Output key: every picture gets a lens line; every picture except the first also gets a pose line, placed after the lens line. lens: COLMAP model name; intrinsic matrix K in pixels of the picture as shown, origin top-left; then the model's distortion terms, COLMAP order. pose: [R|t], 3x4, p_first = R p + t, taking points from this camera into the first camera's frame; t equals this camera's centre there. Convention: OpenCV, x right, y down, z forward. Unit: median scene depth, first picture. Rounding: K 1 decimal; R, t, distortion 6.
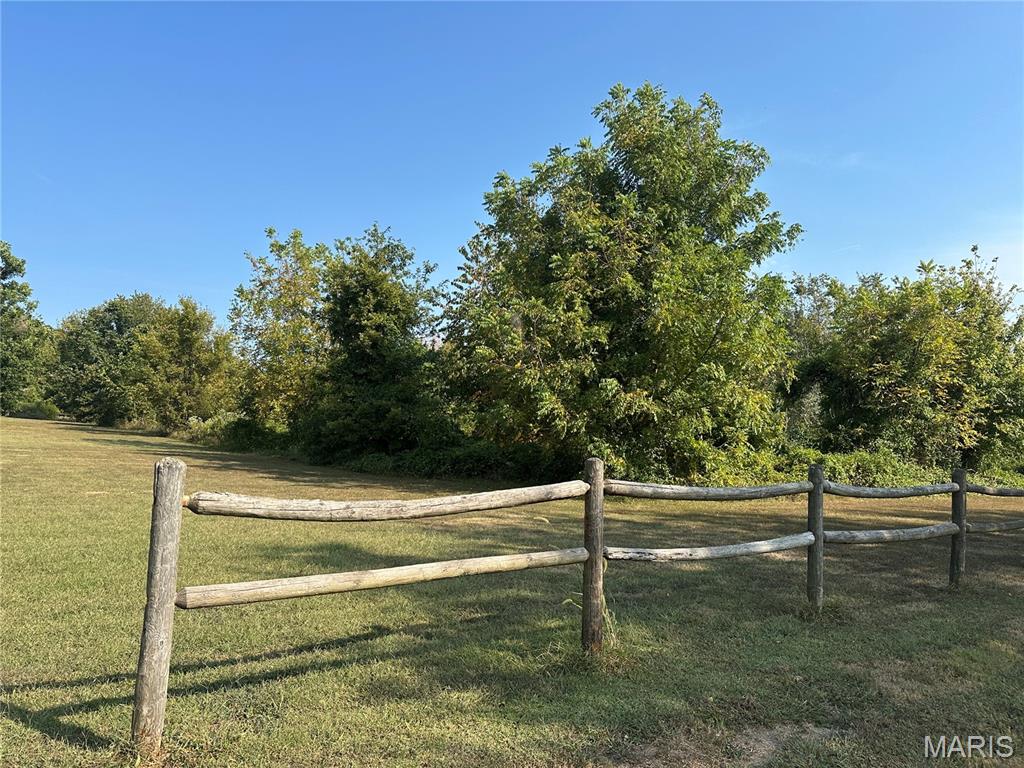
lens RADIAL K [[710.5, 0, 506.4], [0, 710.5, 385.5], [0, 0, 1]] dist [0.088971, -0.124314]
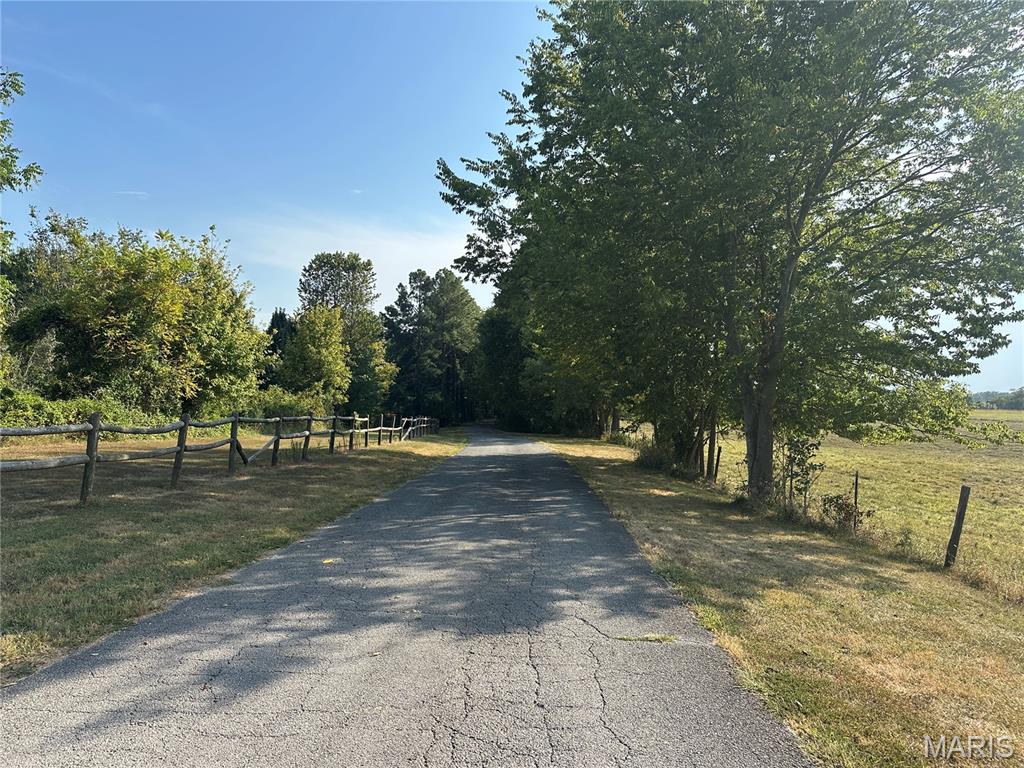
lens RADIAL K [[710.5, 0, 506.4], [0, 710.5, 385.5], [0, 0, 1]] dist [0.088971, -0.124314]
pose [[0.594774, 0.037854, 0.803001, 0.008344], [-0.095889, 0.995100, 0.024114, -0.010909], [-0.798153, -0.091342, 0.595490, -0.108636]]
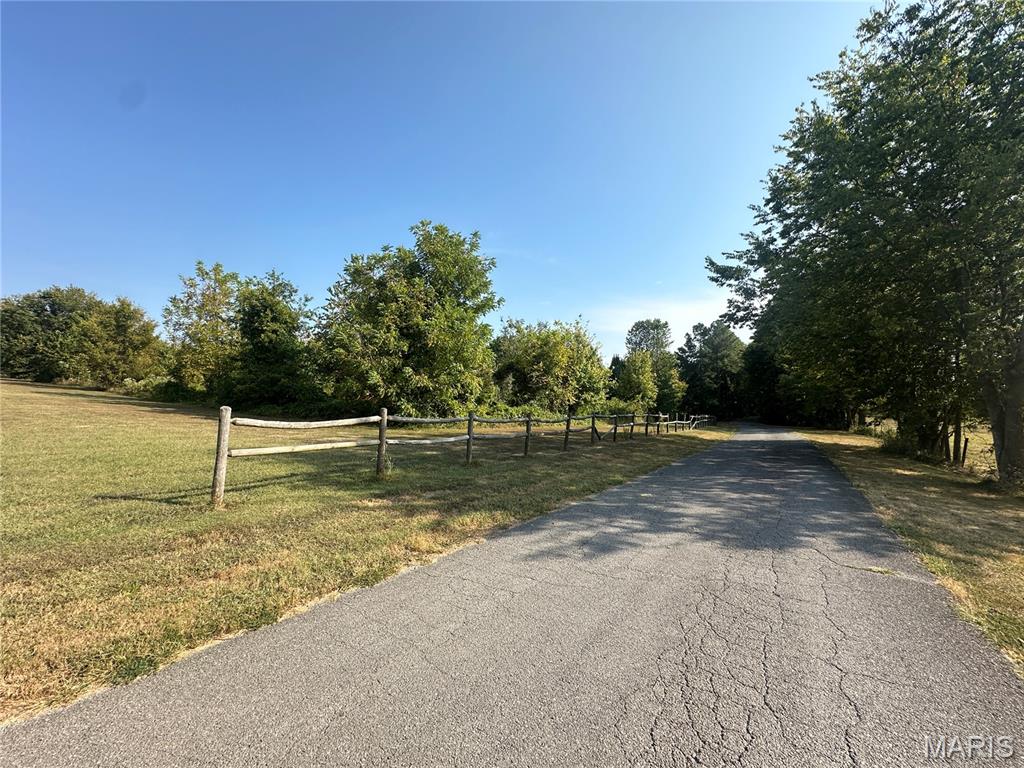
lens RADIAL K [[409.4, 0, 508.9], [0, 409.4, 380.7], [0, 0, 1]] dist [0.001215, 0.000218]
pose [[0.933940, 0.031672, 0.356023, 0.001535], [-0.043399, 0.998745, 0.024999, -0.012135], [-0.354785, -0.038799, 0.934143, -0.124344]]
